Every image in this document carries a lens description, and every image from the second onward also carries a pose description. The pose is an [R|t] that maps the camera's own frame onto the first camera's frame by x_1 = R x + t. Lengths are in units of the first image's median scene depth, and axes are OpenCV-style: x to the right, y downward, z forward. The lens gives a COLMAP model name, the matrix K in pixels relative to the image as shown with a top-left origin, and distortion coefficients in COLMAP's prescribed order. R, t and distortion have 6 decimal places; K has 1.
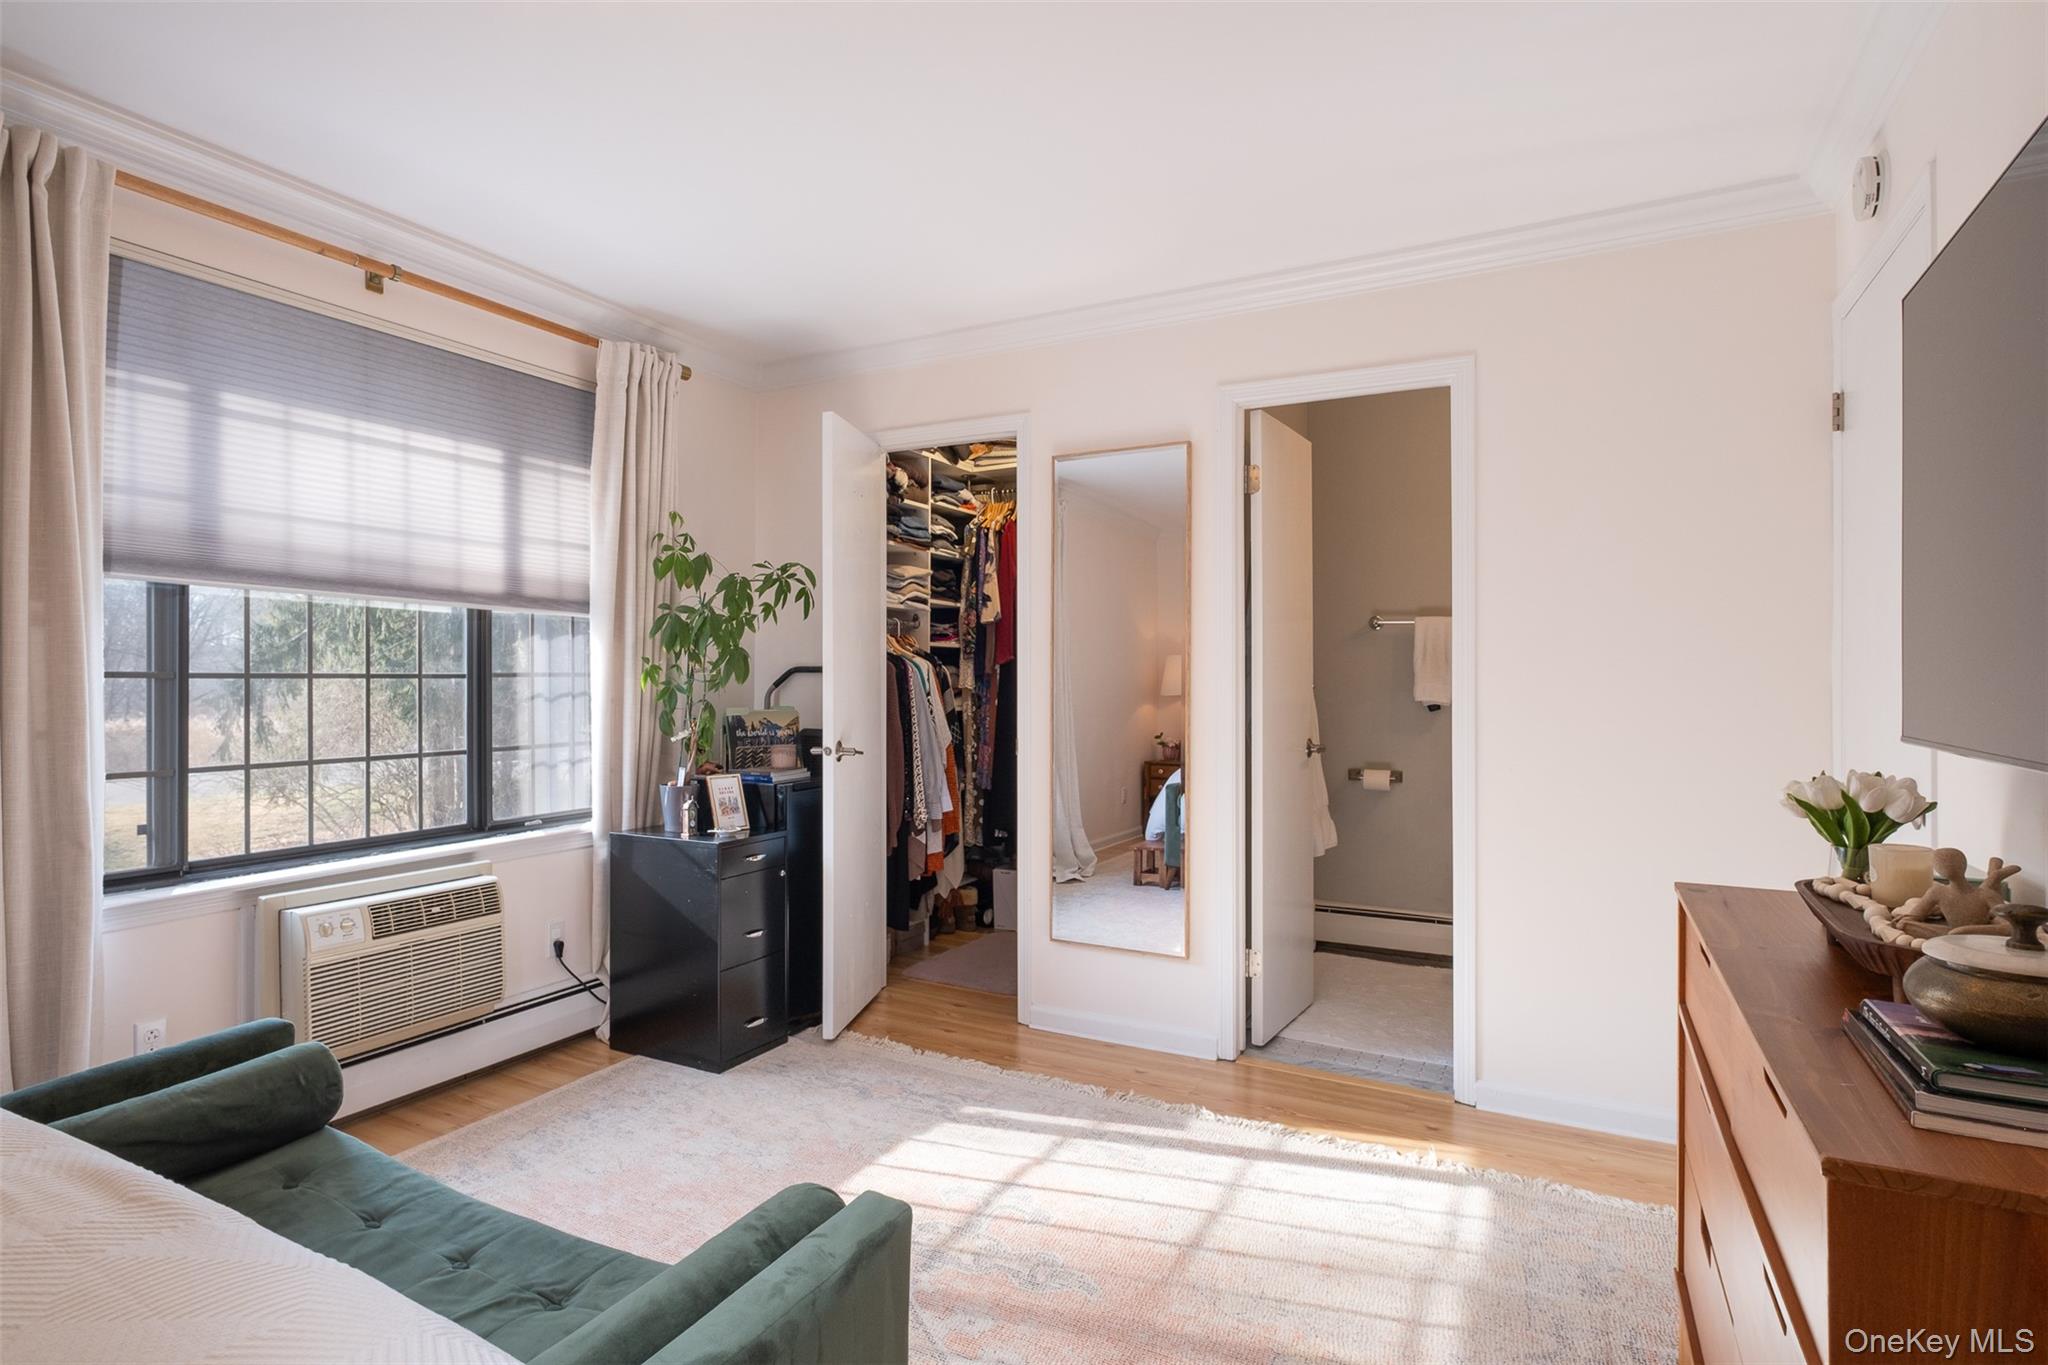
lens RADIAL K [[993.6, 0, 1024.0], [0, 993.6, 682.5], [0, 0, 1]] dist [0.000124, 0.000014]
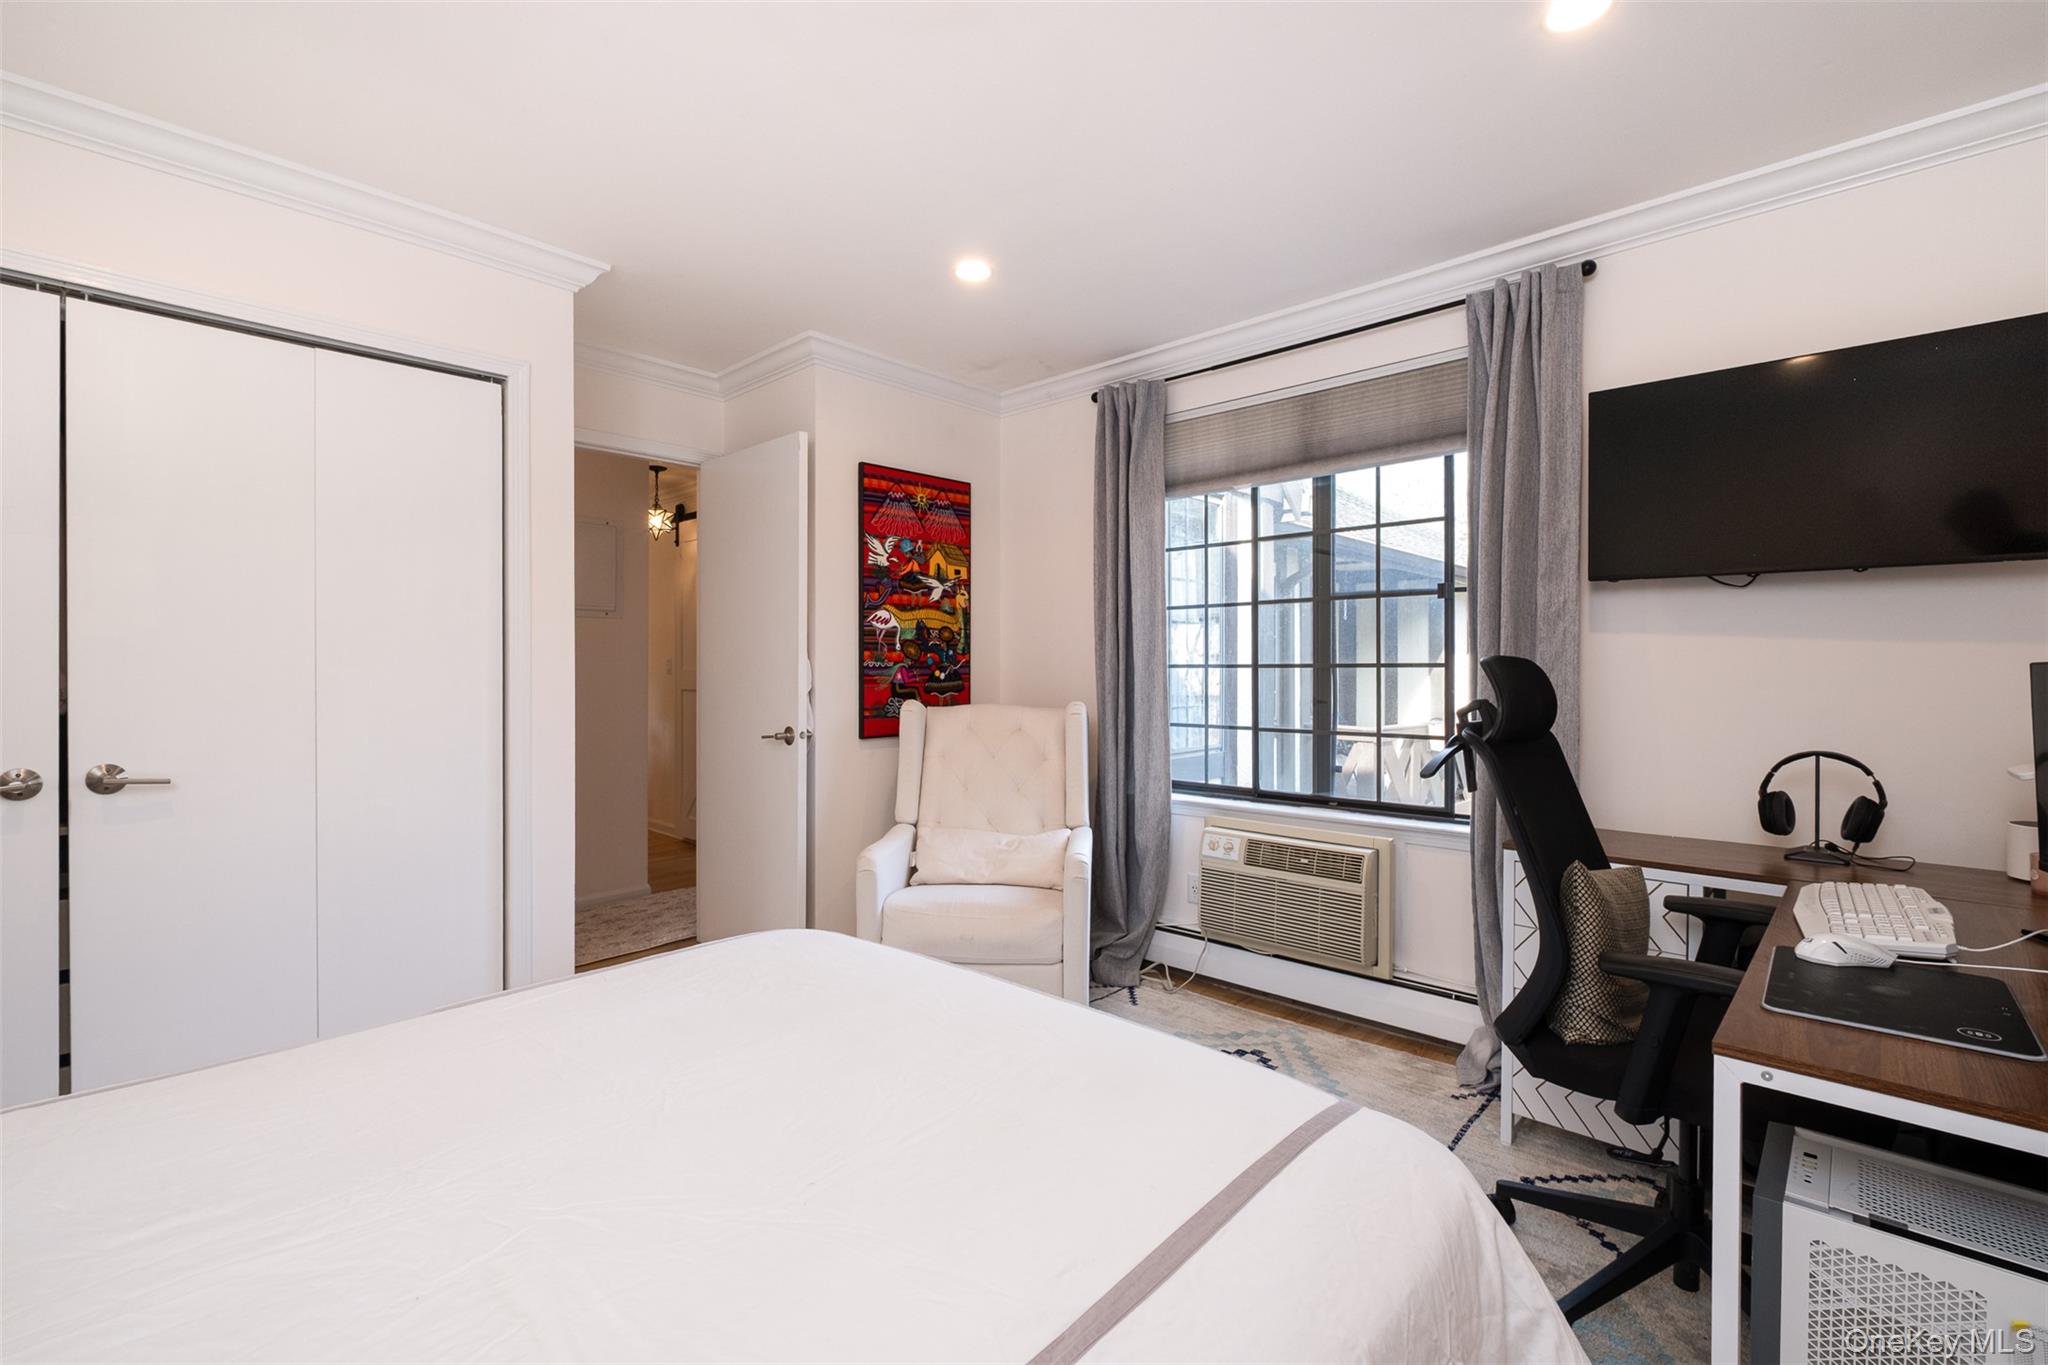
lens RADIAL K [[882.1, 0, 1026.9], [0, 882.1, 696.9], [0, 0, 1]] dist [-0.023212, 0.005911]
pose [[-0.247705, 0.025528, -0.968499, 0.552707], [0.007072, 0.999674, 0.024541, 0.001514], [0.968810, -0.000770, -0.247805, 0.994710]]
